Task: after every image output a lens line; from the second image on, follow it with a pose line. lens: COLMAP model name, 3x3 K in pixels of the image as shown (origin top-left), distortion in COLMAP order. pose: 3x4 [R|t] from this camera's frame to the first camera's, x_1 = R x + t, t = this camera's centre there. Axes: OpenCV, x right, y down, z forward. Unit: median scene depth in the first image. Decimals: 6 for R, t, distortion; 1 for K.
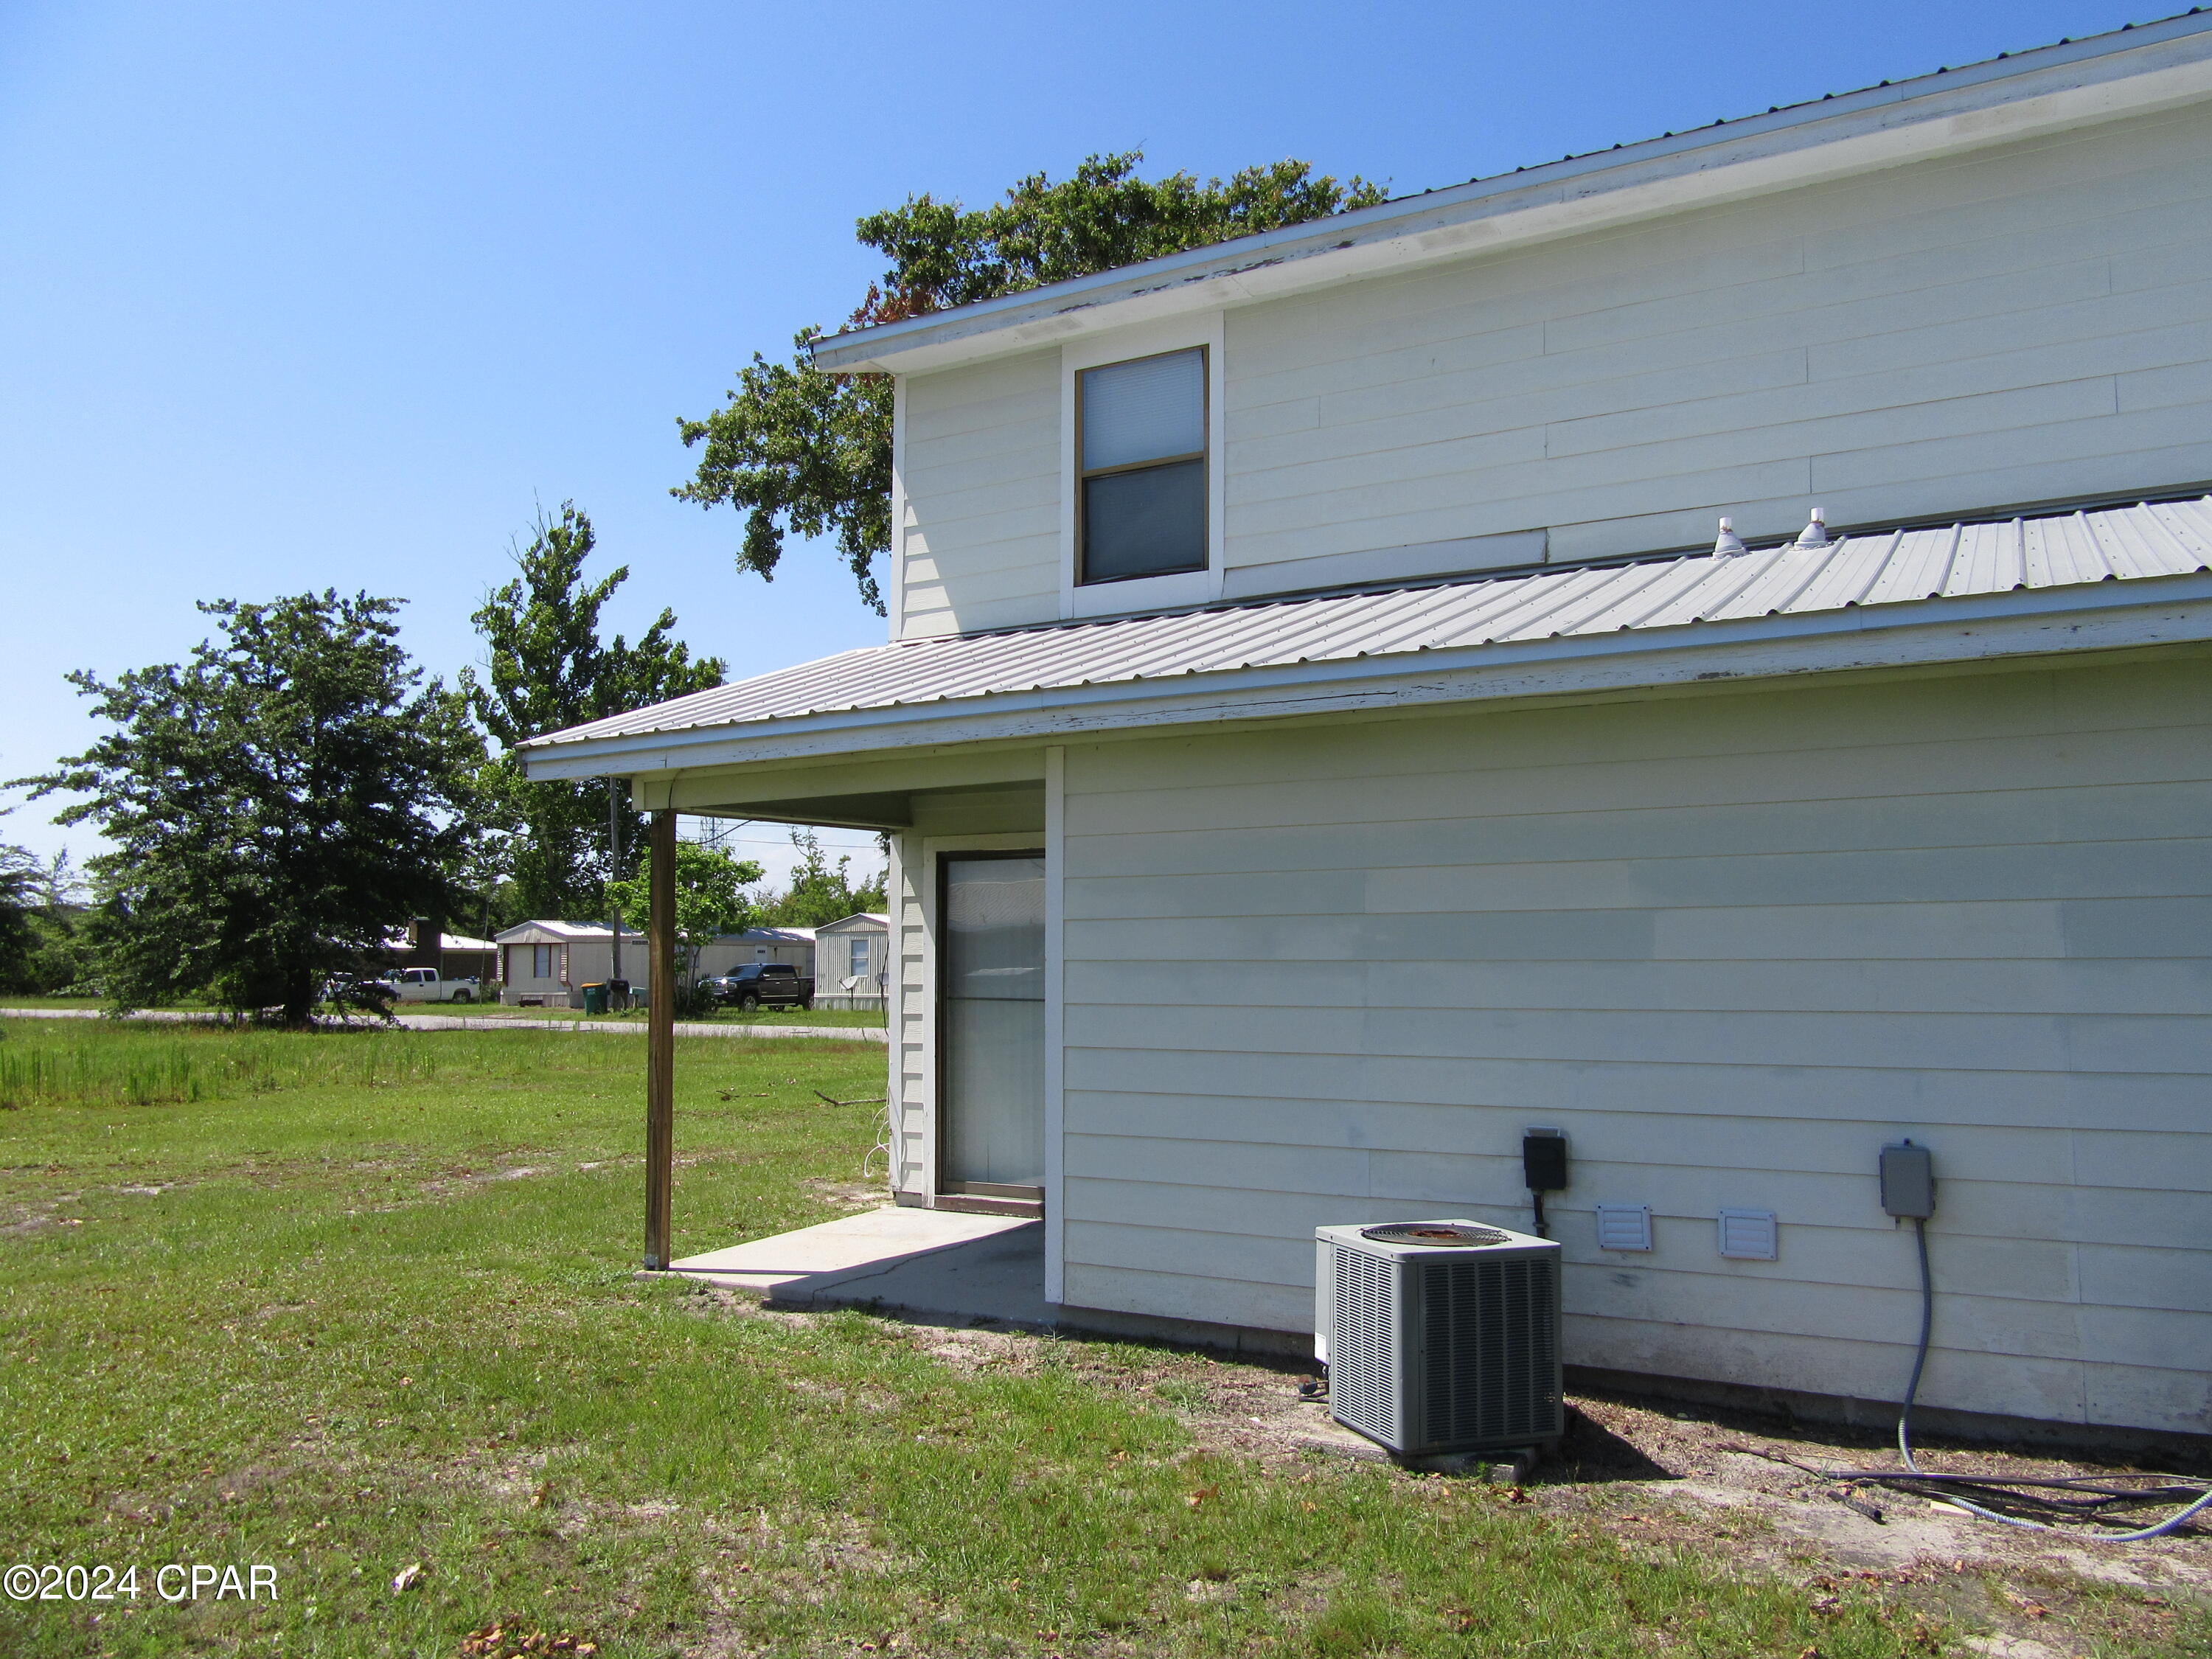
lens RADIAL K [[1596.4, 0, 1106.0], [0, 1596.4, 829.5], [0, 0, 1]] dist [-0.001327, -0.000516]
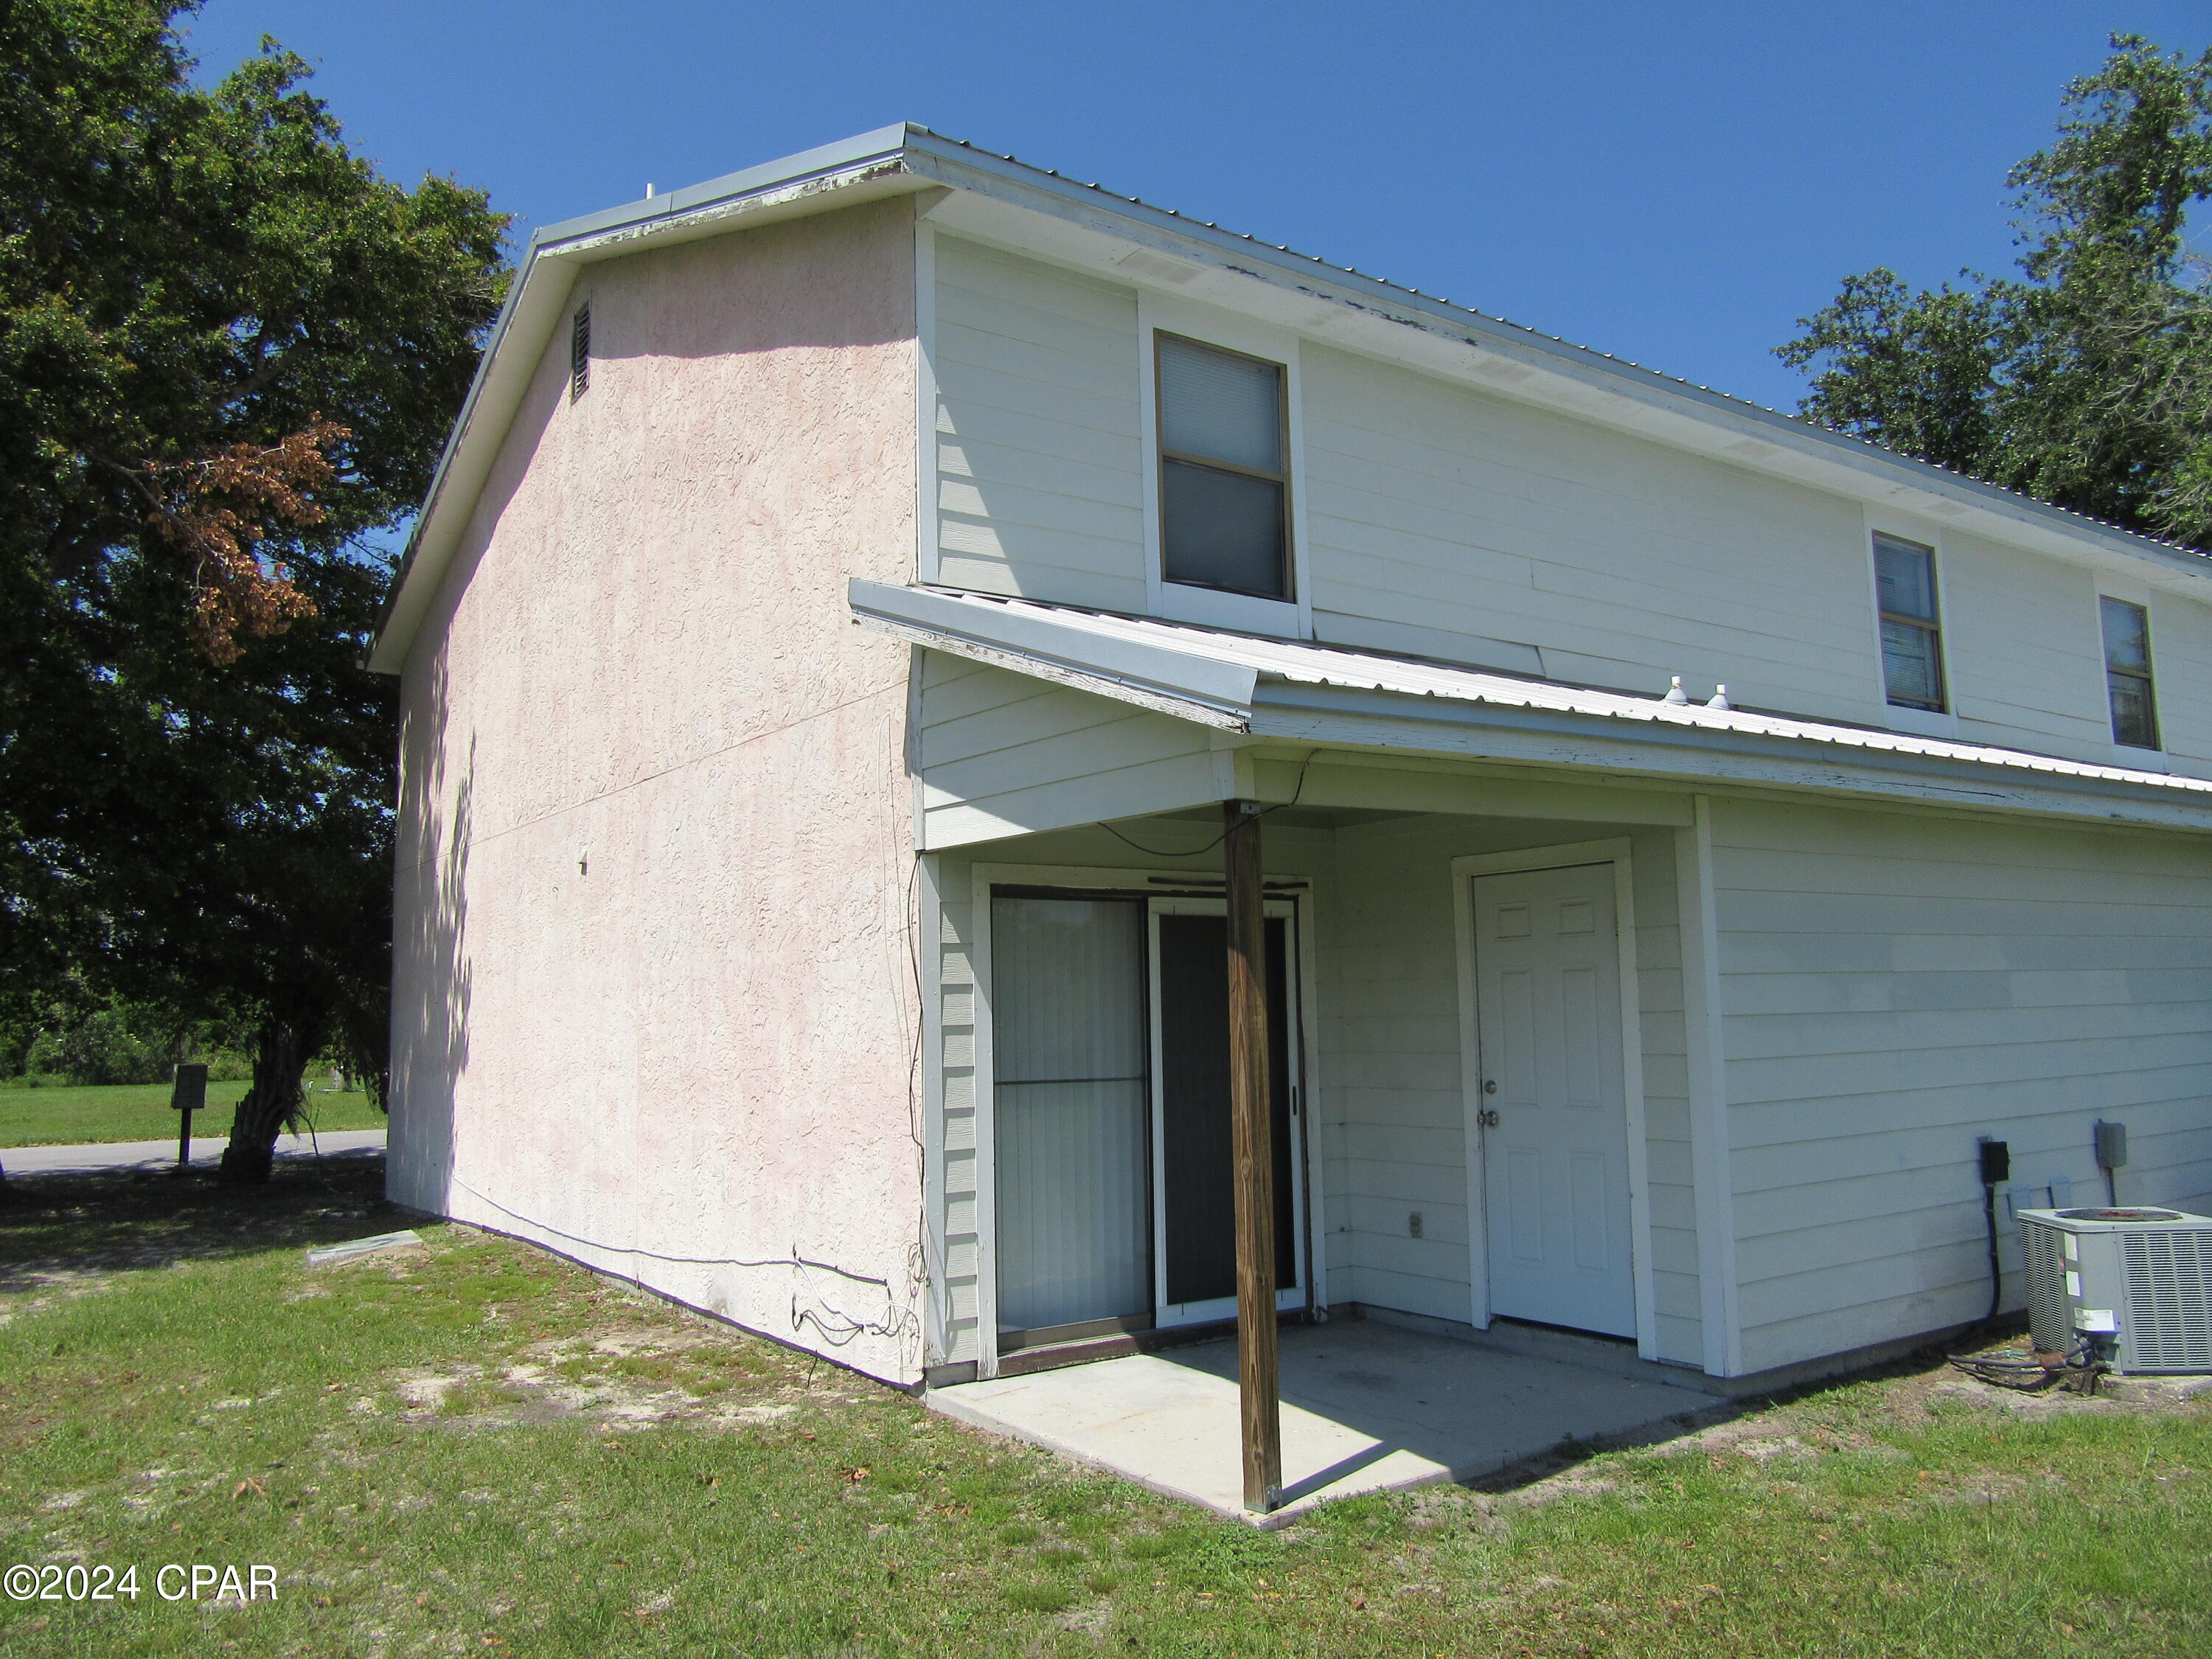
lens RADIAL K [[1639.8, 0, 1106.0], [0, 1639.8, 829.5], [0, 0, 1]] dist [-0.000897, 0.000233]
pose [[0.438822, 0.096234, 0.893406, -0.795045], [-0.050387, 0.995320, -0.082463, 0.051129], [-0.897160, -0.008829, 0.441617, 0.649096]]
